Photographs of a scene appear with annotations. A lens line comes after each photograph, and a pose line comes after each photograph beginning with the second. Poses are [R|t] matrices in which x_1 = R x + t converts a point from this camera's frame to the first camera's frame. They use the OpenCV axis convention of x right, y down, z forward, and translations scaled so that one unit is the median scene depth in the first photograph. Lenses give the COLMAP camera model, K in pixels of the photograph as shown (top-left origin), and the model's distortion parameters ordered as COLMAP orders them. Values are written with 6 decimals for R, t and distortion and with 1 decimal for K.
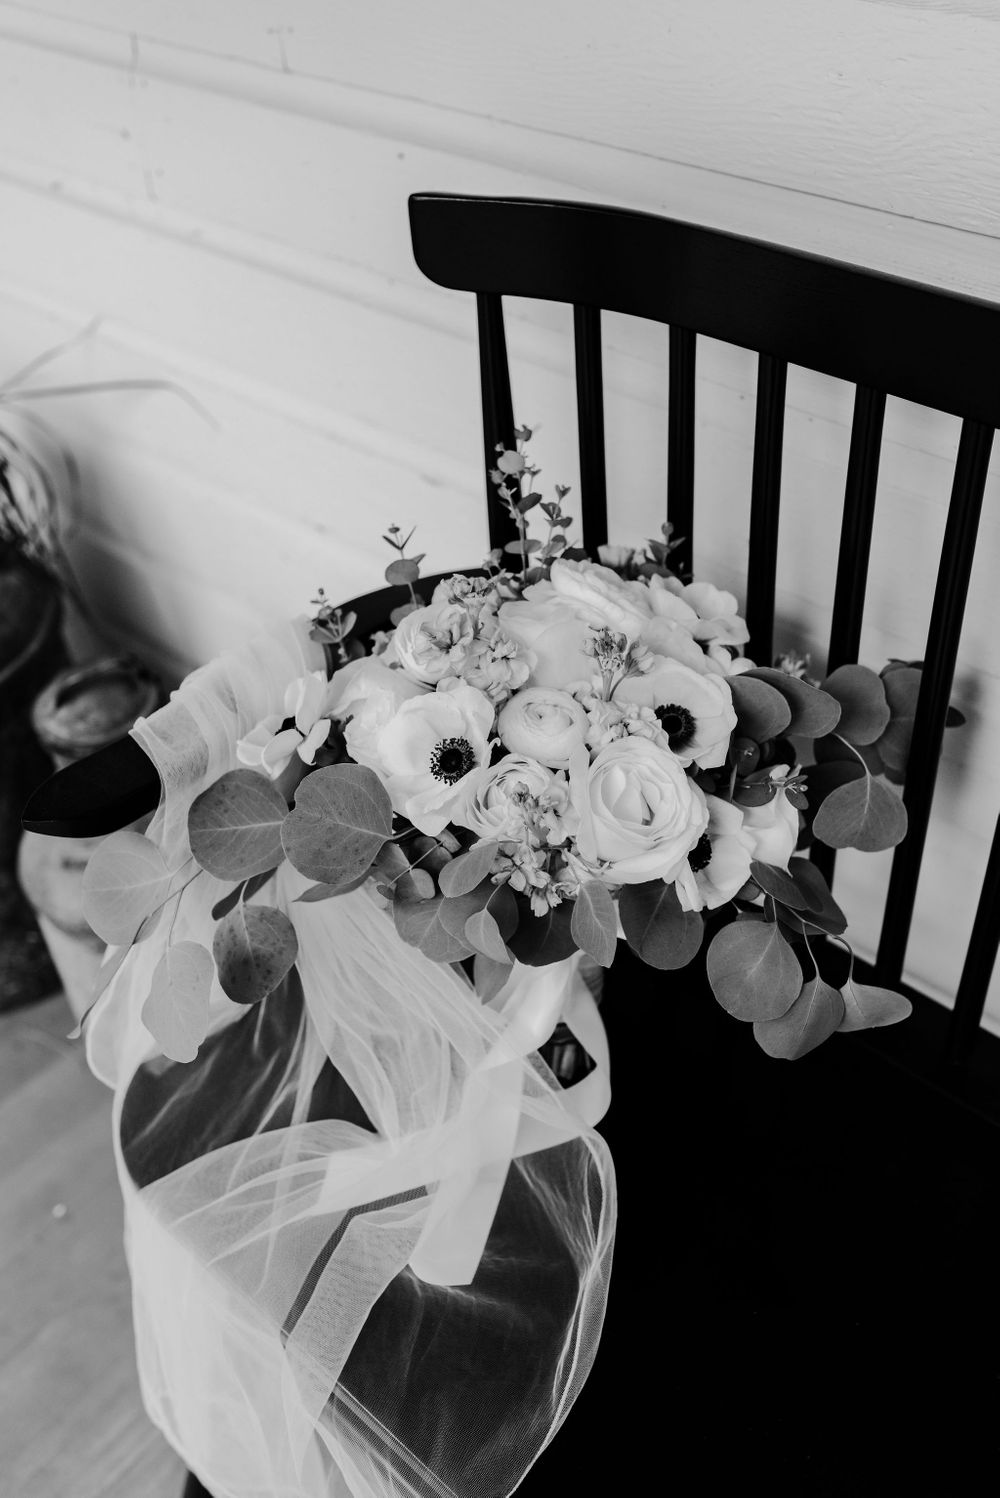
lens RADIAL K [[1413.7, 0, 528.4], [0, 1413.7, 682.1], [0, 0, 1]] dist [-0.000196, -0.004882]
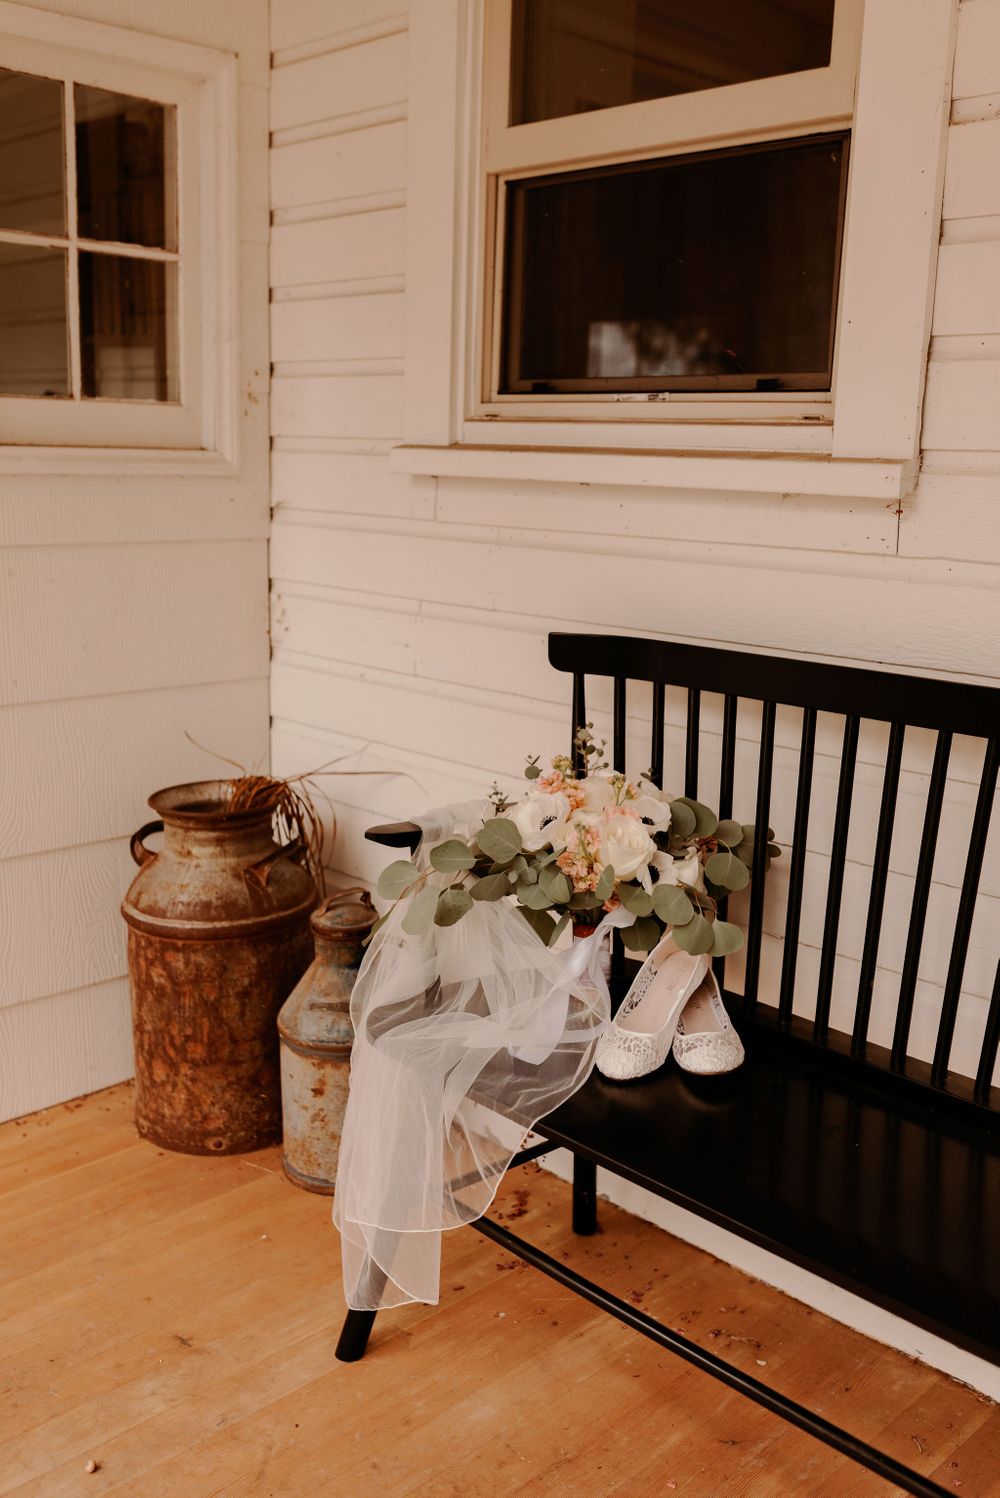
lens RADIAL K [[1413.7, 0, 528.4], [0, 1413.7, 682.1], [0, 0, 1]] dist [-0.000196, -0.004882]
pose [[0.995556, 0.062745, -0.070219, 0.055438], [-0.089531, 0.861798, -0.499288, 0.933050], [0.029187, 0.503356, 0.863586, -1.040846]]
